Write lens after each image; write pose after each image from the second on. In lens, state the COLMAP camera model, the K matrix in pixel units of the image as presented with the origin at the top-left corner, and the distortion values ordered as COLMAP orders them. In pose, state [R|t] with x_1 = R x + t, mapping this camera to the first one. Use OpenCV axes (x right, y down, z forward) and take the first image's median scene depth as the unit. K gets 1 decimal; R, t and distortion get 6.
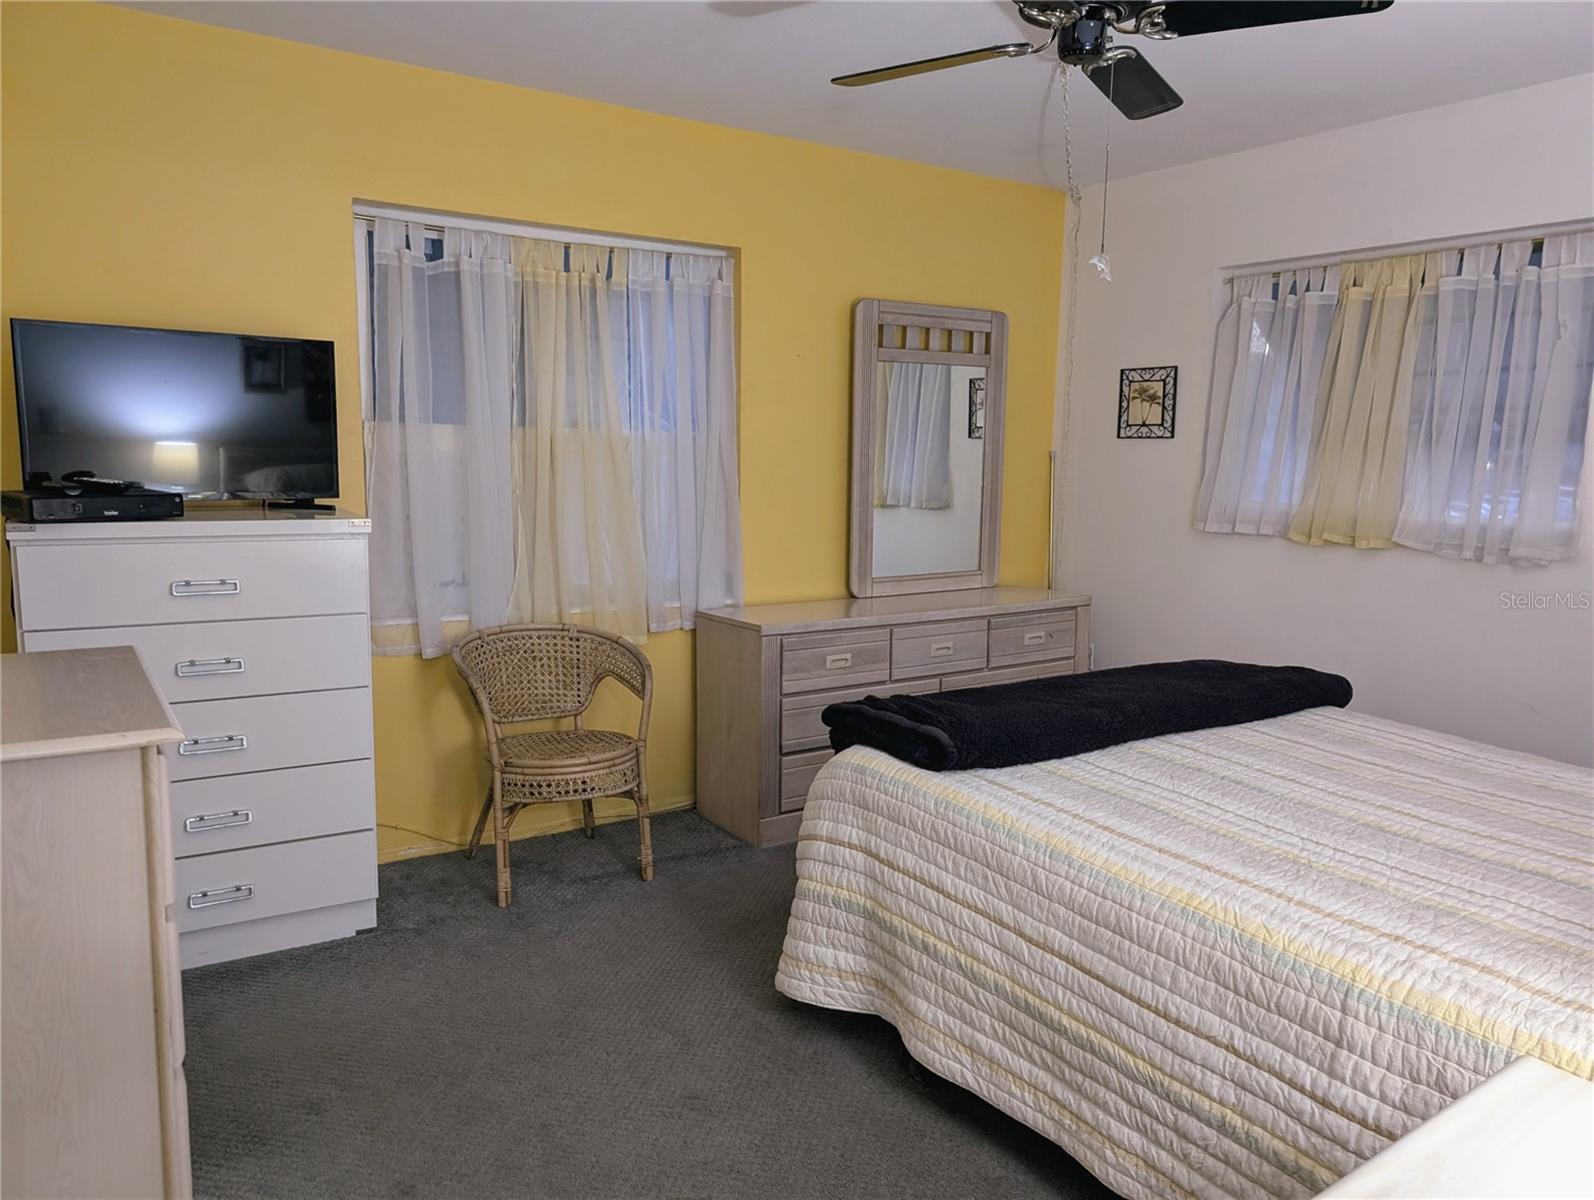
lens RADIAL K [[1149.4, 0, 800.2], [0, 1149.4, 618.8], [0, 0, 1]] dist [0.012210, -0.003714]
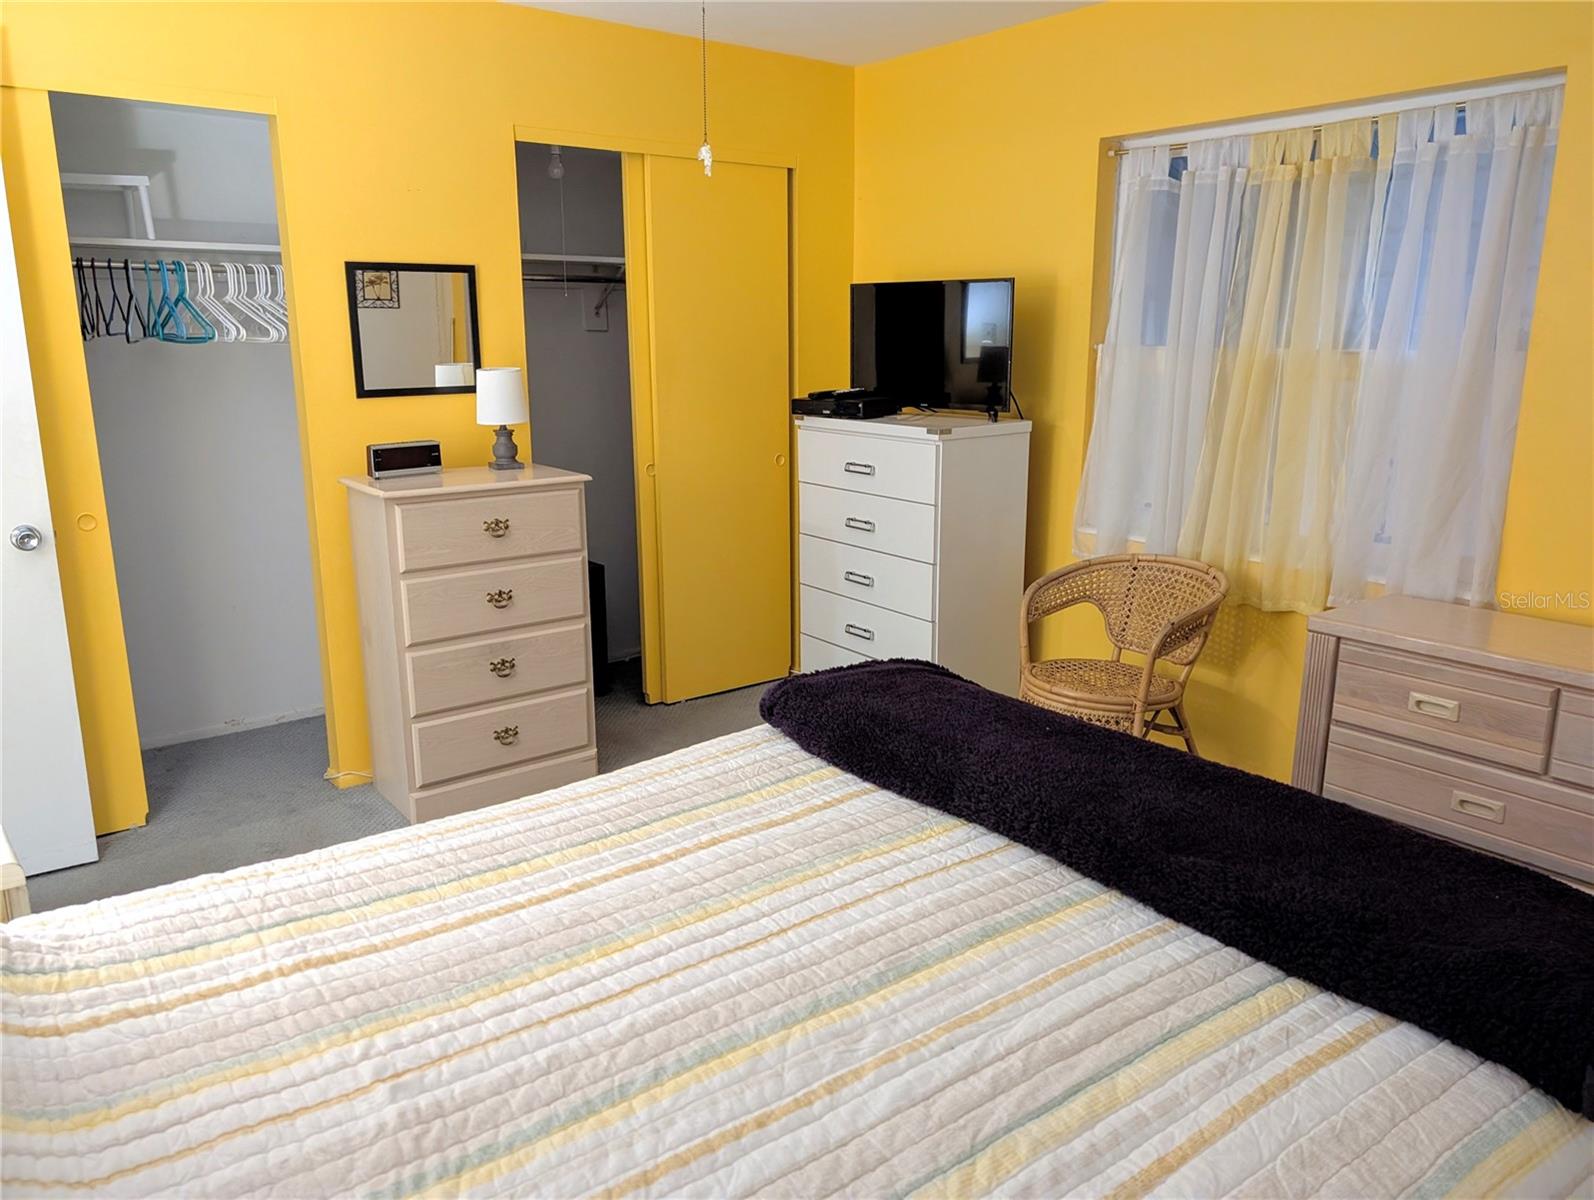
lens RADIAL K [[1149.4, 0, 800.2], [0, 1149.4, 618.8], [0, 0, 1]] dist [0.012210, -0.003714]
pose [[0.102315, 0.222104, -0.969640, 0.698624], [-0.152841, 0.966691, 0.205301, -0.102419], [0.982940, 0.127195, 0.132853, 0.606285]]
